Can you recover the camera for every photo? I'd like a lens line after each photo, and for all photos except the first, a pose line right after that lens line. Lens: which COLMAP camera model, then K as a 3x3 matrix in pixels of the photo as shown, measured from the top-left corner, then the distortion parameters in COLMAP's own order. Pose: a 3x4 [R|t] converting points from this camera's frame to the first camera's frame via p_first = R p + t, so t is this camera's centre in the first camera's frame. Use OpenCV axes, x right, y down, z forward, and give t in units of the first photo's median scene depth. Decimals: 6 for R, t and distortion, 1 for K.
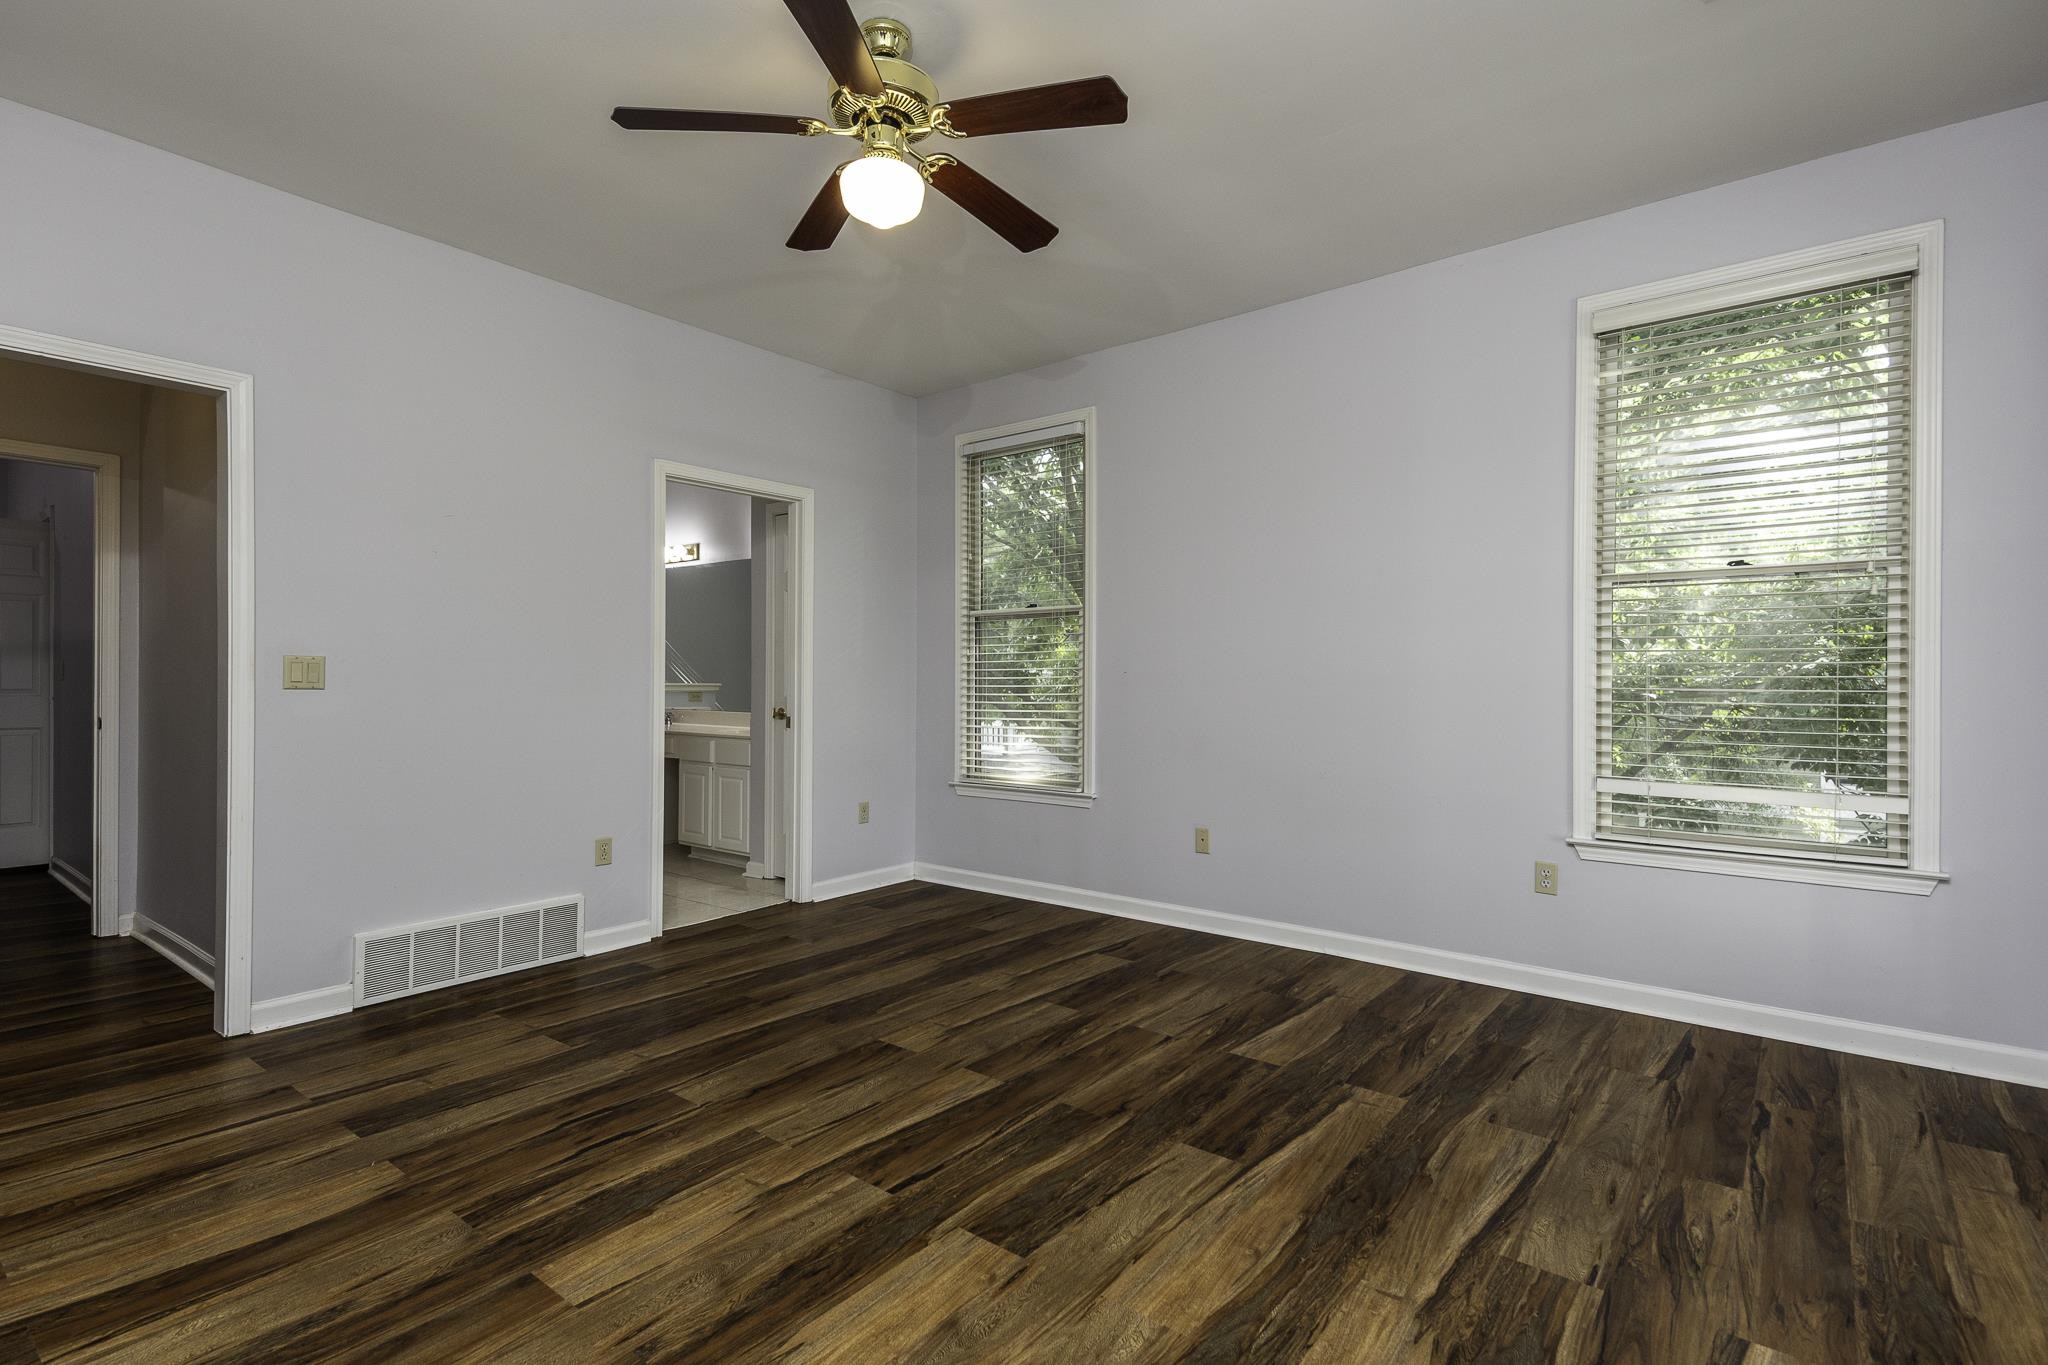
lens RADIAL K [[970.4, 0, 1032.0], [0, 970.4, 678.4], [0, 0, 1]] dist [0.064938, -0.026965]
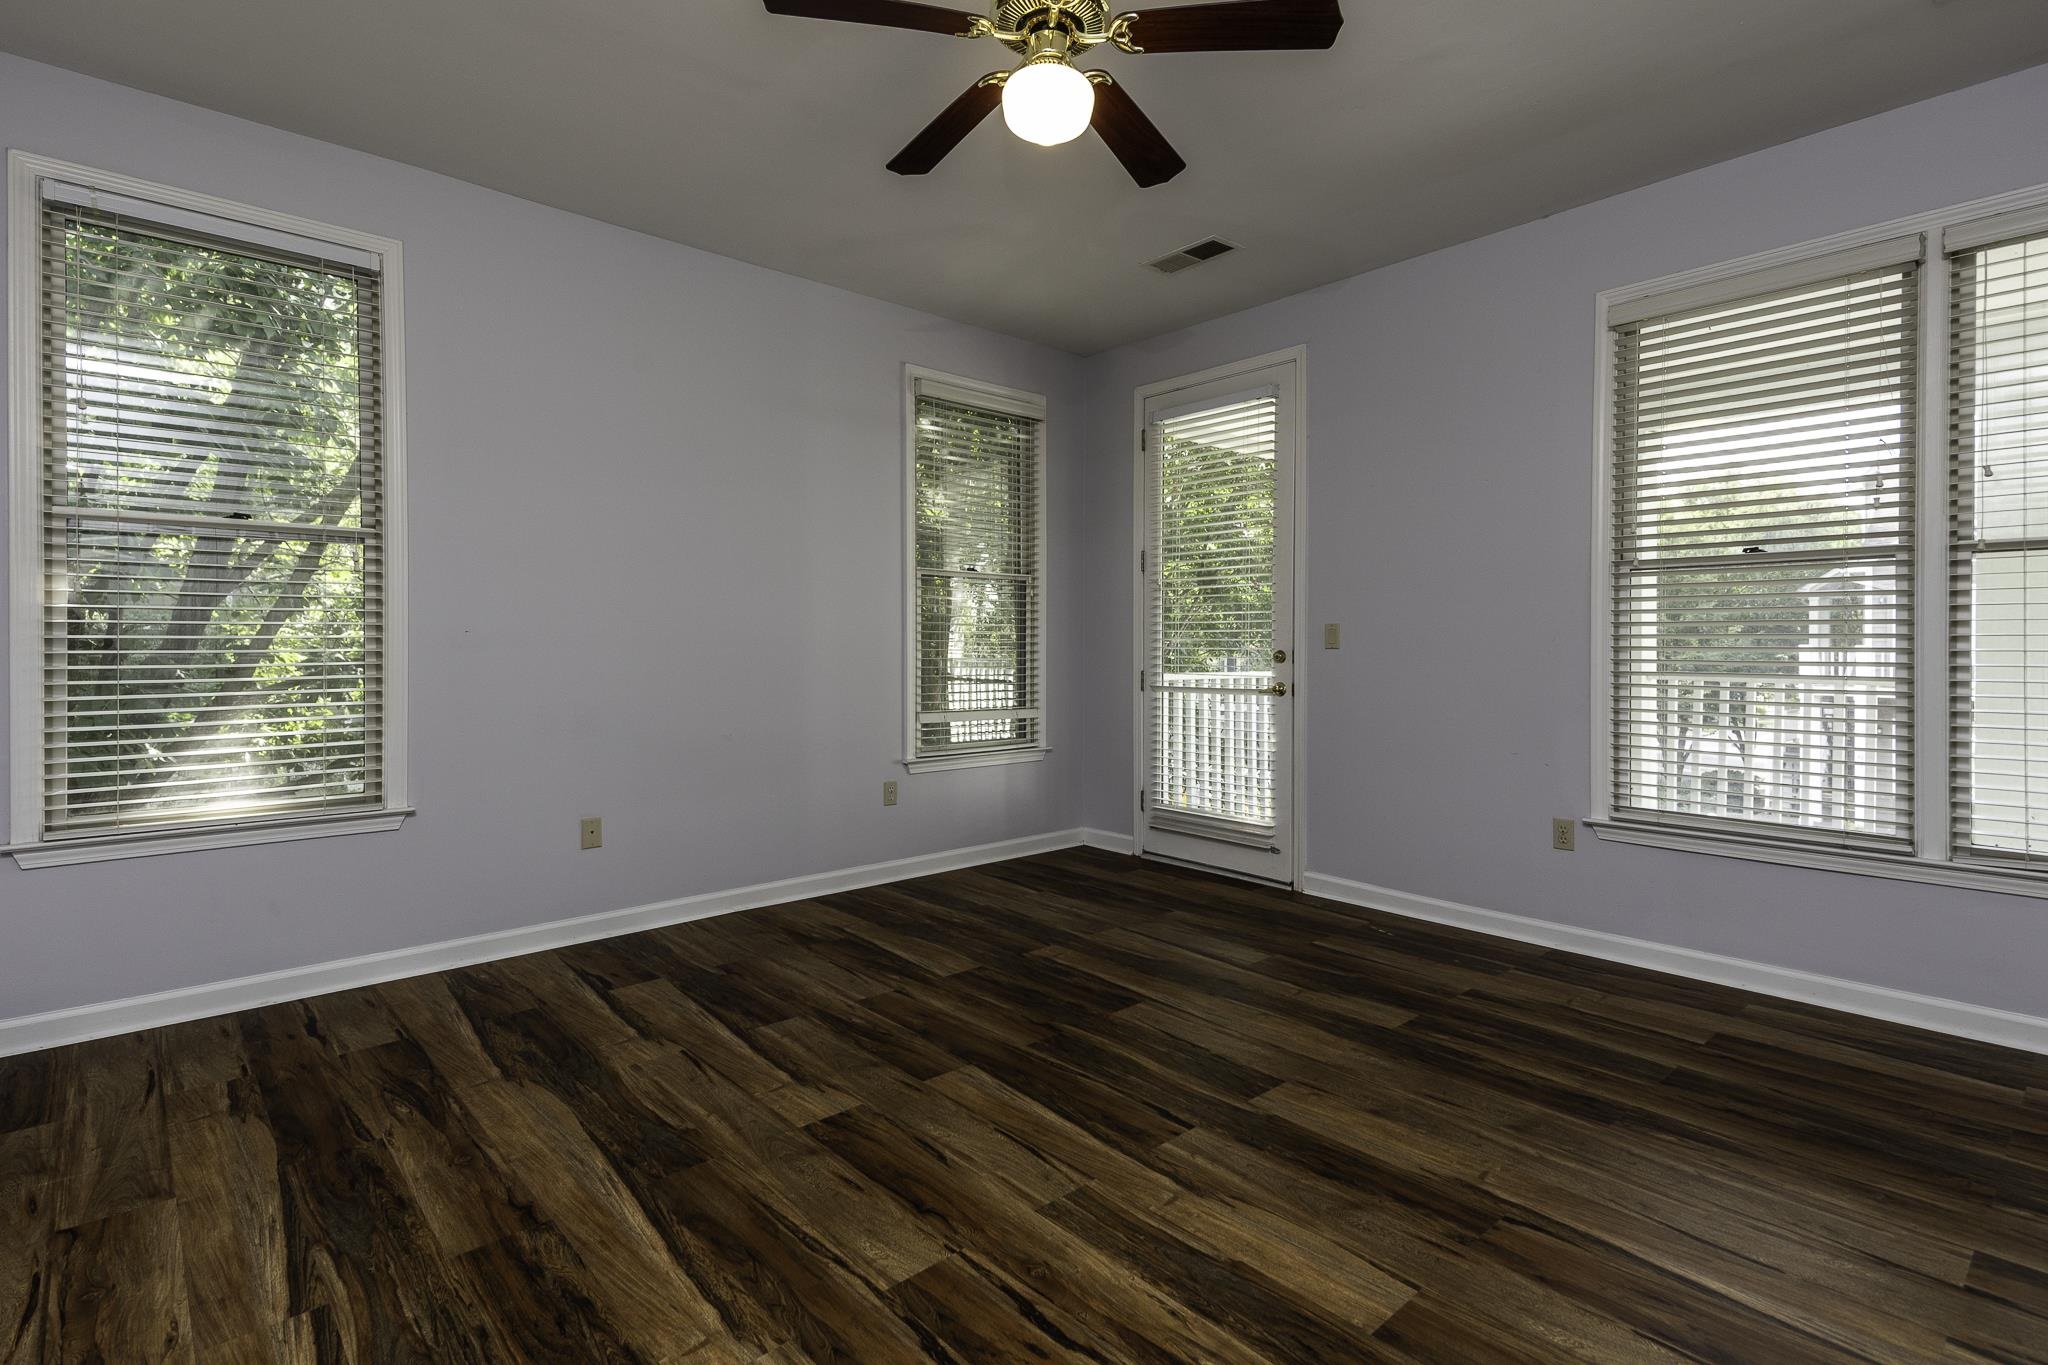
lens RADIAL K [[970.4, 0, 1032.0], [0, 970.4, 678.4], [0, 0, 1]] dist [0.064938, -0.026965]
pose [[0.170565, -0.032408, 0.984813, -0.873914], [-0.004957, 0.999418, 0.033748, 0.007000], [-0.985334, -0.010638, 0.170305, 0.732501]]
